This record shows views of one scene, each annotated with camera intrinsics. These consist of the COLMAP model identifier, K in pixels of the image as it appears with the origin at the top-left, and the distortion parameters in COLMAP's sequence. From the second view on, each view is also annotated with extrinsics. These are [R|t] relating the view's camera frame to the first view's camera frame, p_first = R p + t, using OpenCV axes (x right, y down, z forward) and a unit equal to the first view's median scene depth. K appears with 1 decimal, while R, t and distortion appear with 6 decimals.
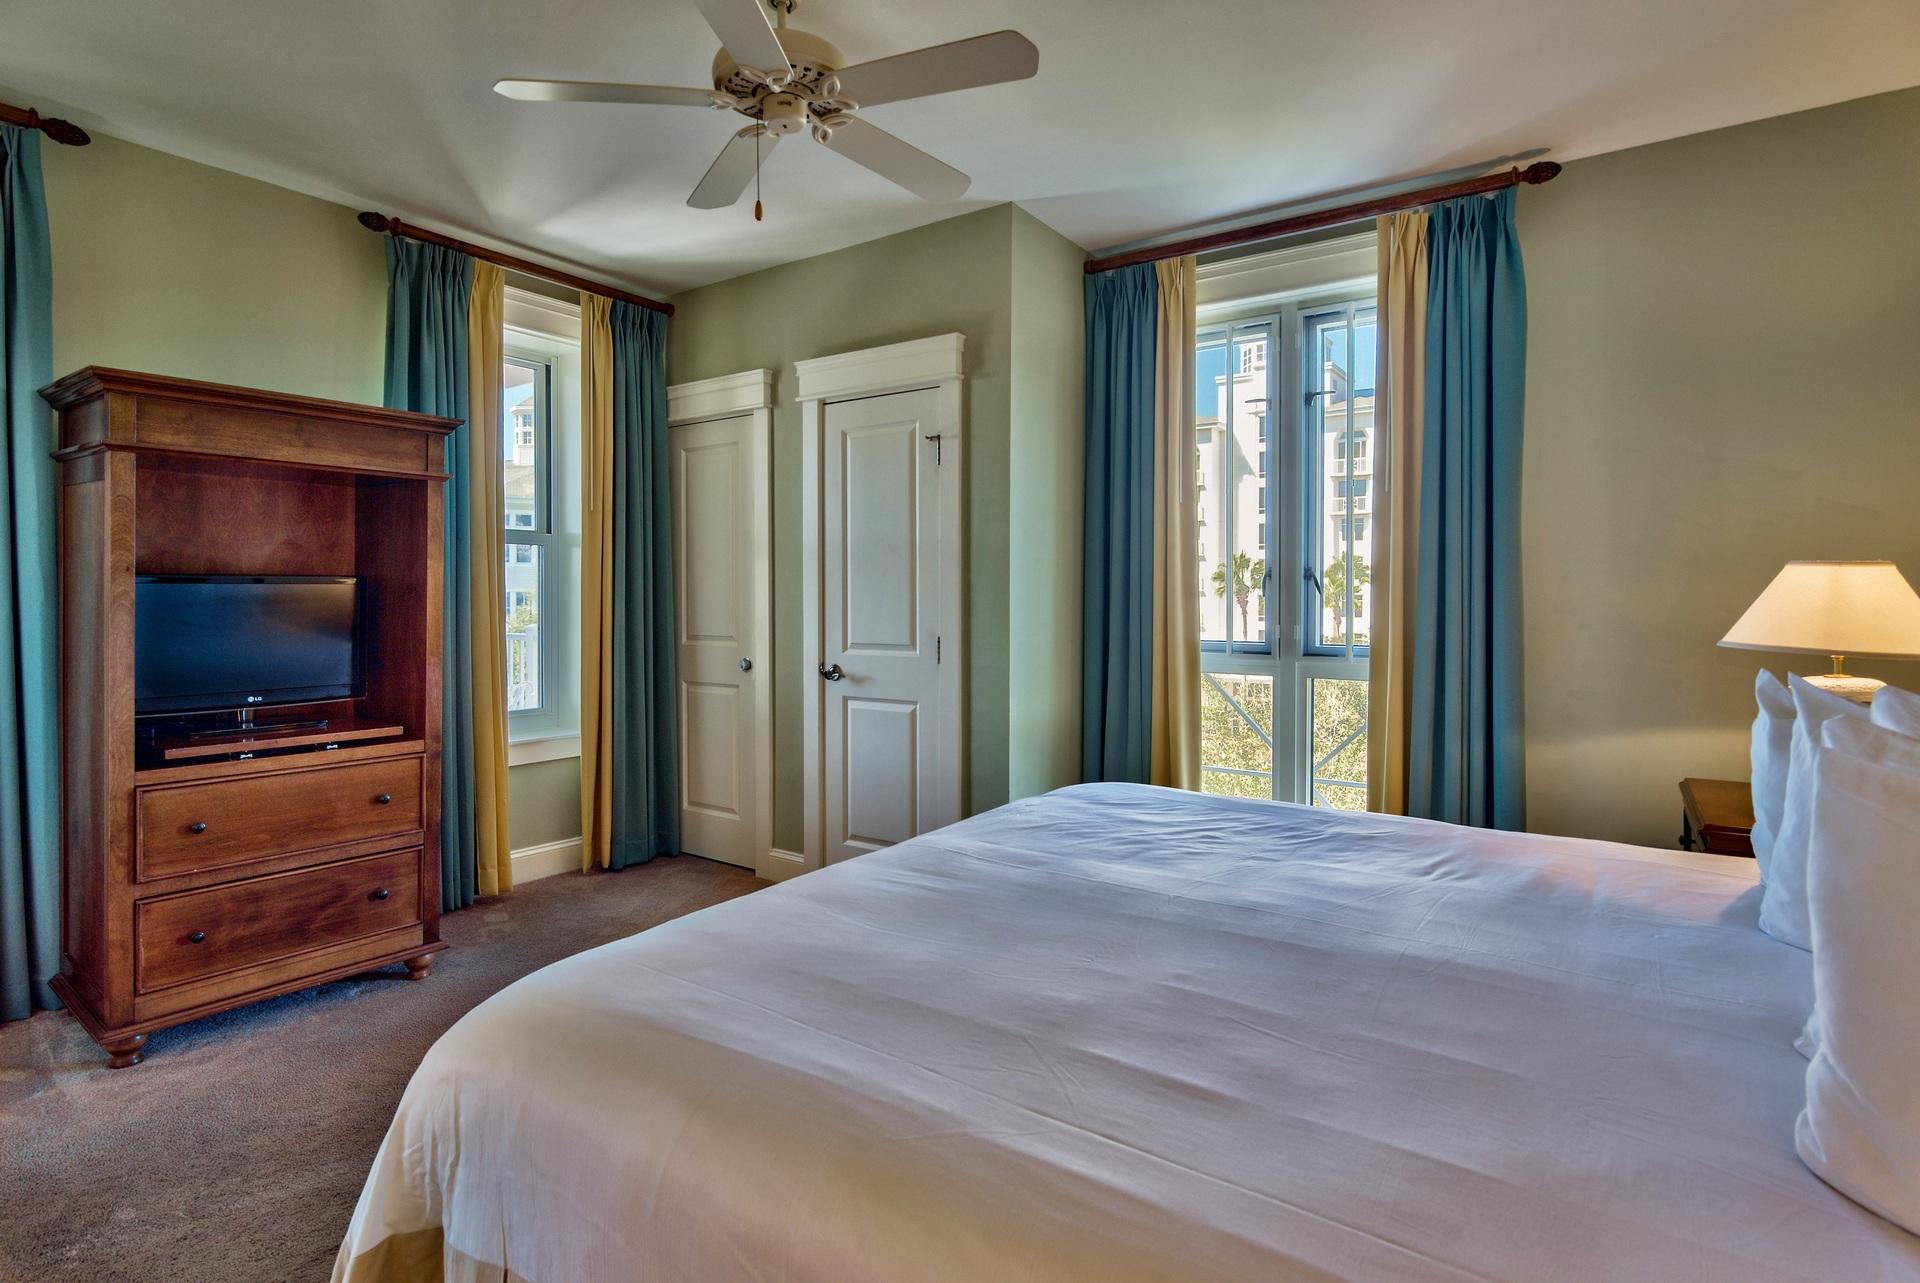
lens RADIAL K [[976.4, 0, 962.9], [0, 976.4, 626.8], [0, 0, 1]] dist [-0.000650, -0.000083]
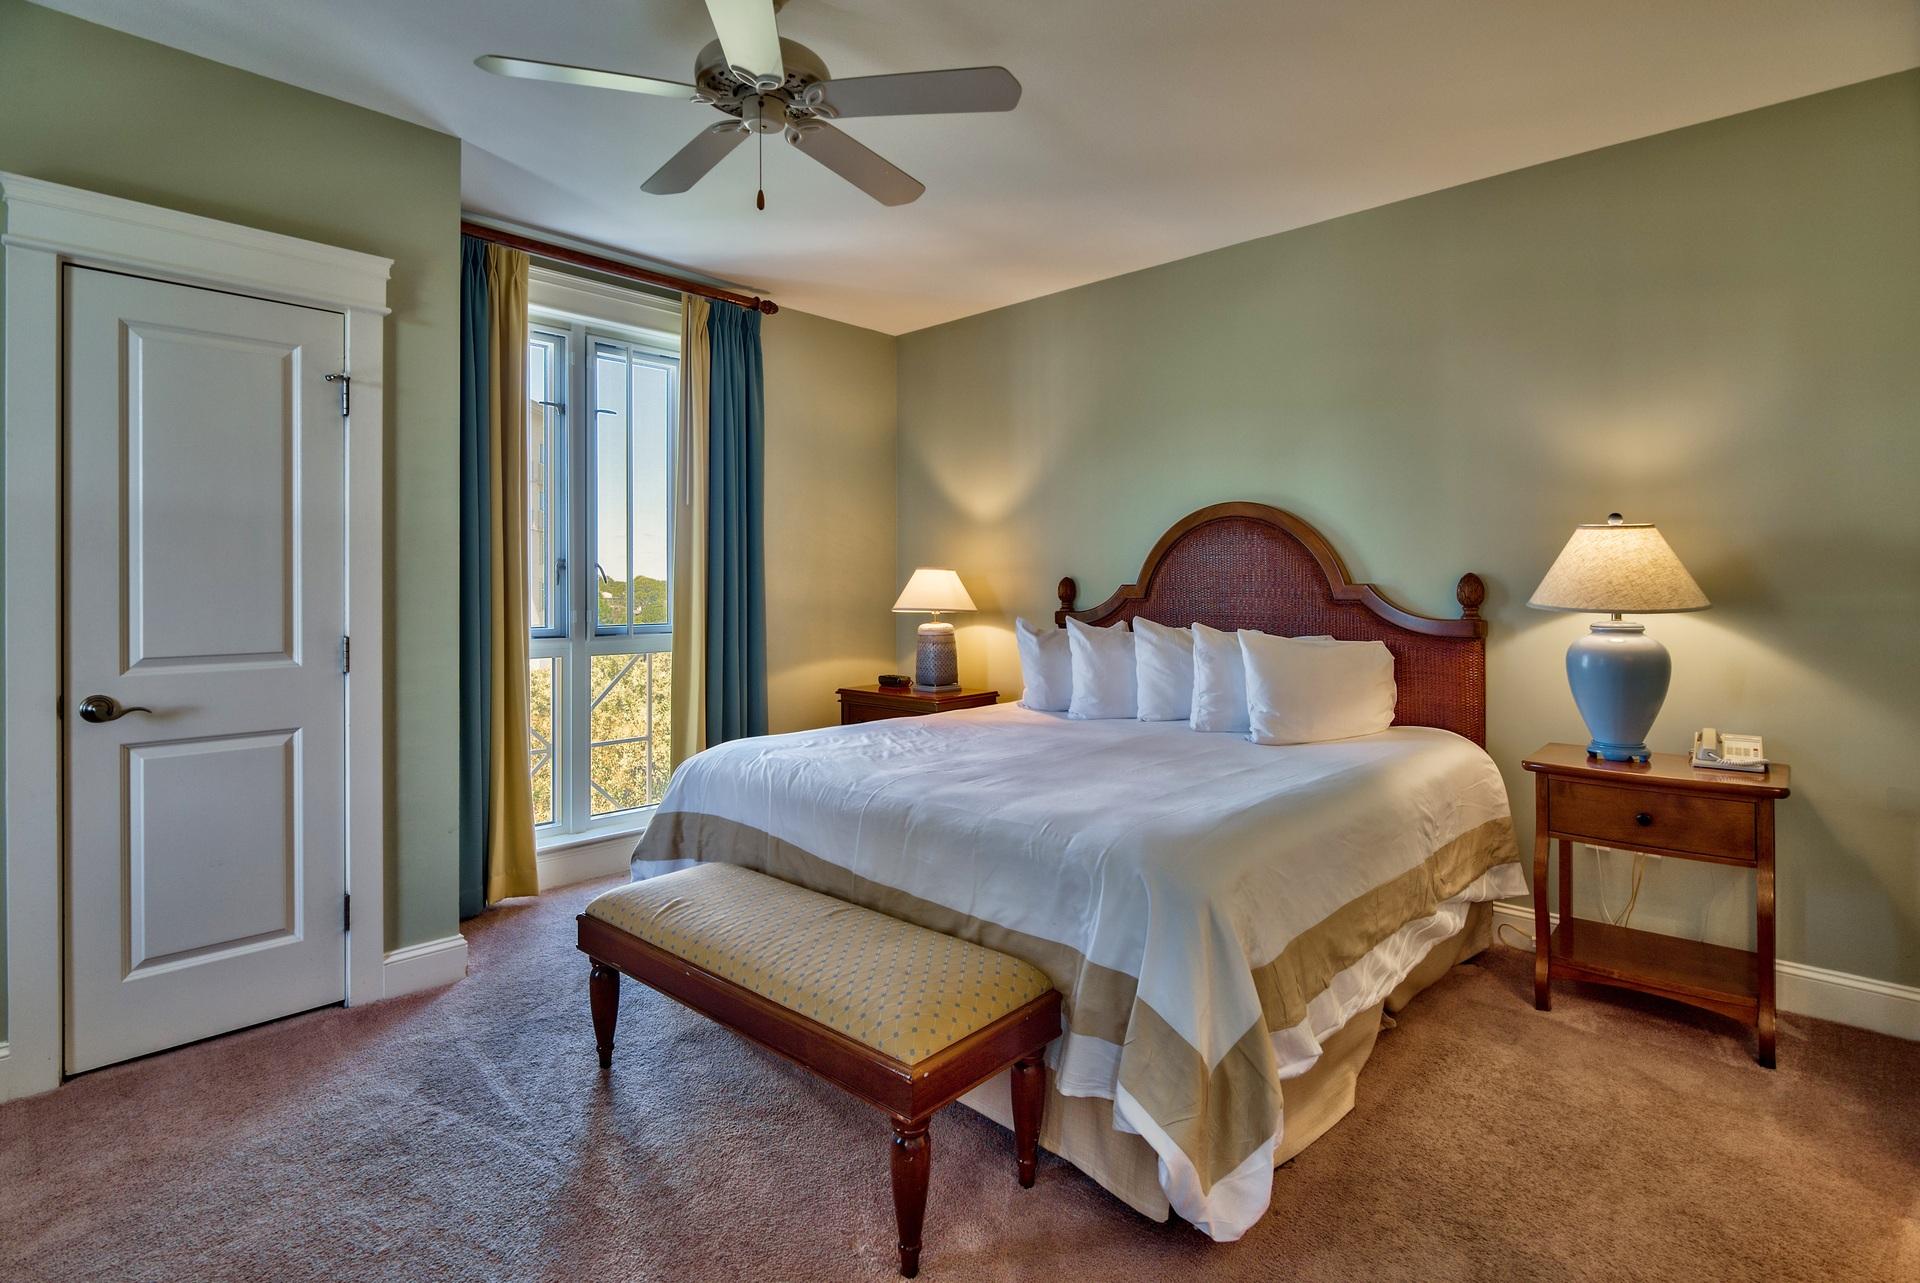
lens RADIAL K [[977.1, 0, 960.6], [0, 977.1, 590.8], [0, 0, 1]] dist [-0.000442, -0.000238]
pose [[0.133299, -0.007463, 0.991048, -0.723352], [0.028662, 0.999582, 0.003672, -0.015144], [-0.990661, 0.027916, 0.133457, 0.414841]]
